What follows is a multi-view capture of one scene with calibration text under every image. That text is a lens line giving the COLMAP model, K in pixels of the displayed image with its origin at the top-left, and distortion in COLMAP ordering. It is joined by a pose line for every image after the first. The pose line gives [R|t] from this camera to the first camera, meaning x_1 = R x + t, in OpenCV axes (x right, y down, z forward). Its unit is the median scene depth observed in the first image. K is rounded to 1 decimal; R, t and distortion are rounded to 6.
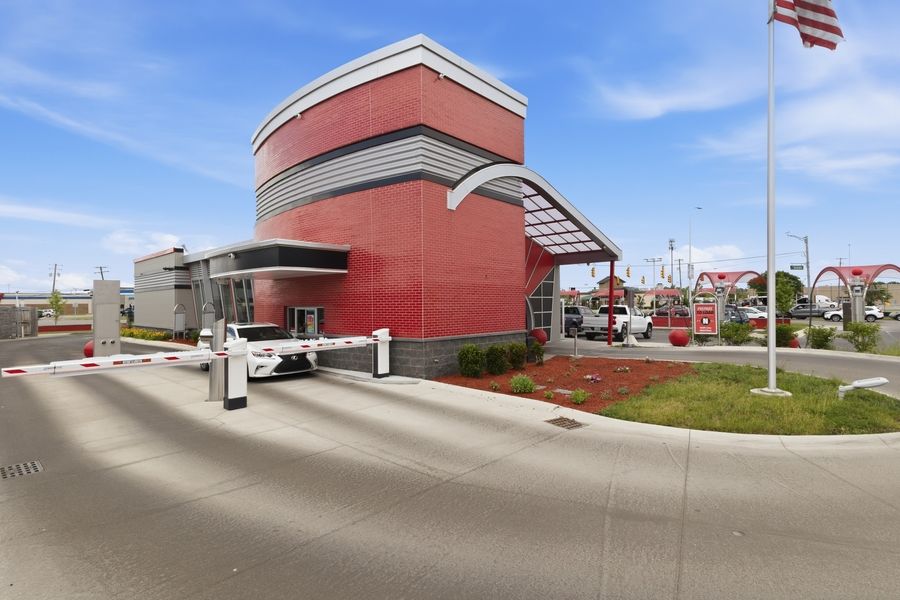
lens RADIAL K [[454.1, 0, 443.6], [0, 454.1, 301.5], [0, 0, 1]] dist [0.032084, 0.000038]
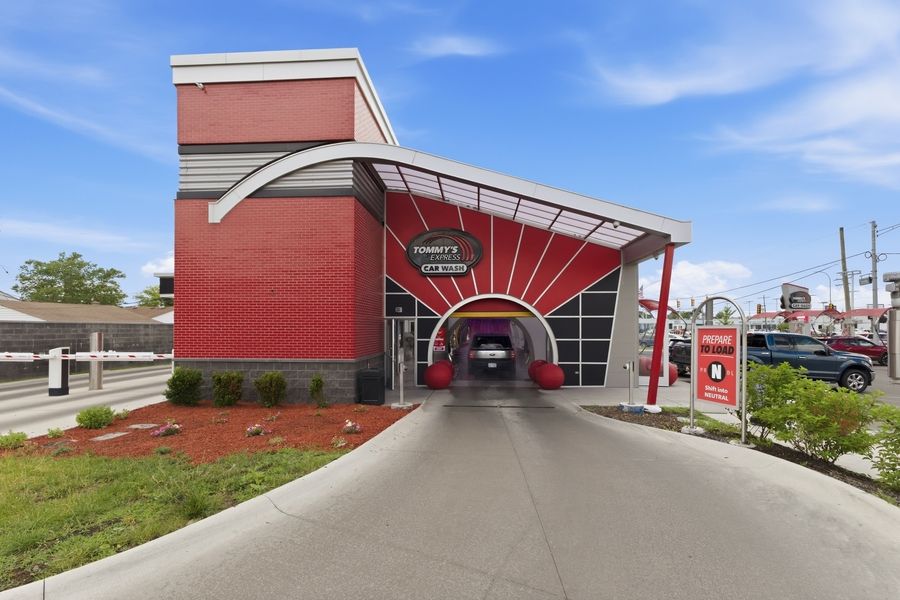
lens RADIAL K [[421.6, 0, 448.8], [0, 421.6, 331.1], [0, 0, 1]] dist [0.014249, 0.000051]
pose [[0.614216, 0.014699, -0.789001, 0.925725], [-0.003901, 0.999871, 0.015591, 0.004799], [0.789128, -0.006498, 0.614194, 0.777600]]
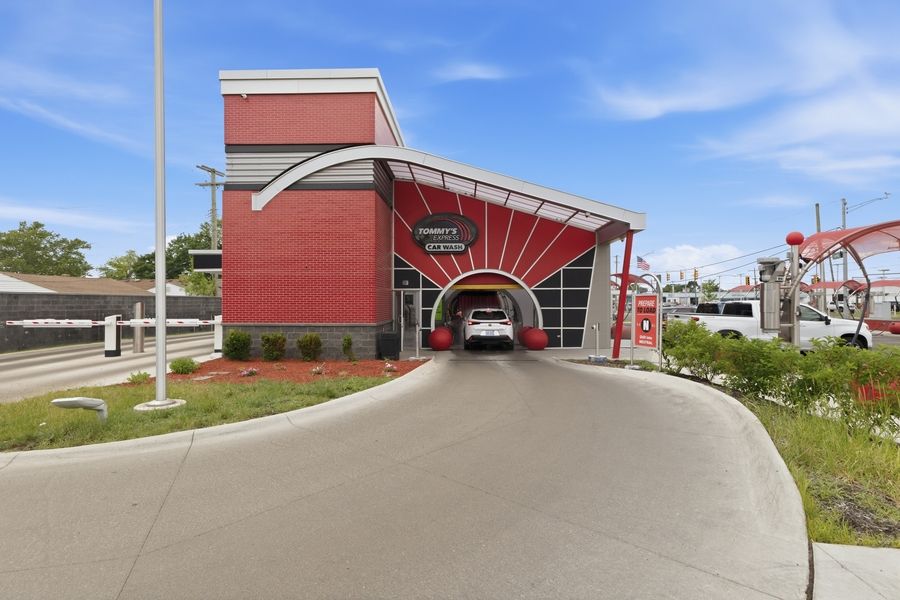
lens RADIAL K [[454.1, 0, 443.6], [0, 454.1, 301.5], [0, 0, 1]] dist [0.032084, 0.000038]
pose [[0.632850, 0.006649, -0.774246, 1.092560], [-0.003178, 0.999977, 0.005990, 0.013631], [0.774268, -0.001331, 0.632857, 0.591560]]
